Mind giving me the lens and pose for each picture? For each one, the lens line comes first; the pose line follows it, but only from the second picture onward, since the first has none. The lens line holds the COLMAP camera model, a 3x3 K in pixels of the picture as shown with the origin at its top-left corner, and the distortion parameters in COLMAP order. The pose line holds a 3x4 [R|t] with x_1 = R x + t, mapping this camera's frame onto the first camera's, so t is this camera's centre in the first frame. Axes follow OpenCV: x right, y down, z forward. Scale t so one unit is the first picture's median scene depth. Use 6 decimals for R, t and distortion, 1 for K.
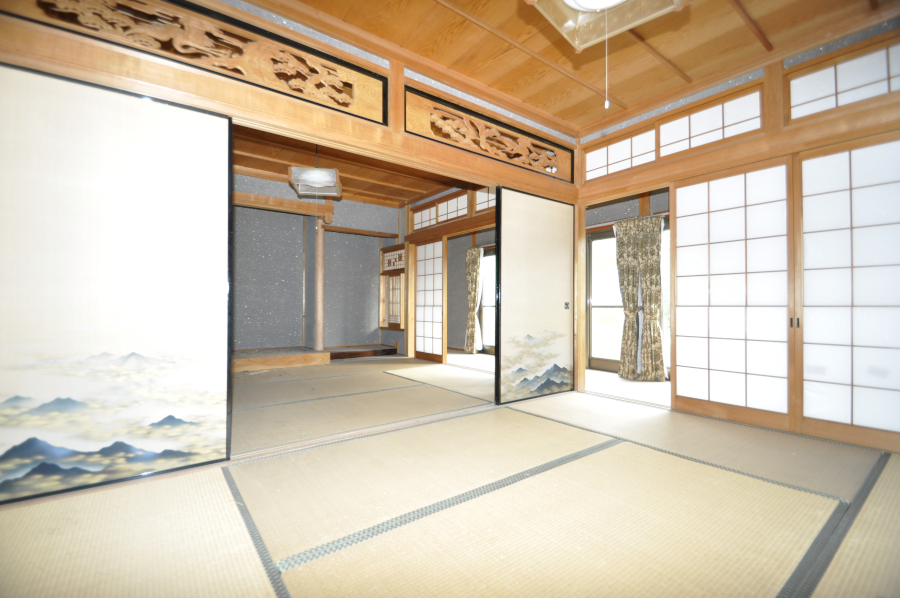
lens RADIAL K [[402.3, 0, 446.1], [0, 402.3, 301.9], [0, 0, 1]] dist [0.005047, -0.001087]
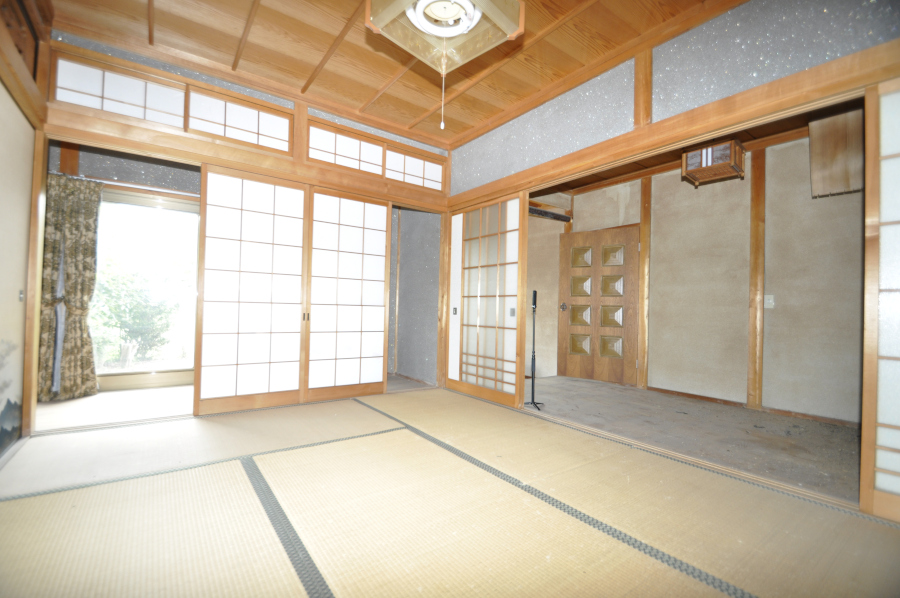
lens RADIAL K [[402.3, 0, 445.8], [0, 402.3, 304.1], [0, 0, 1]] dist [0.005047, -0.001087]
pose [[0.020553, 0.008697, 0.999751, -0.326078], [-0.037768, 0.999255, -0.007916, 0.003550], [-0.999075, -0.037596, 0.020866, 0.431883]]
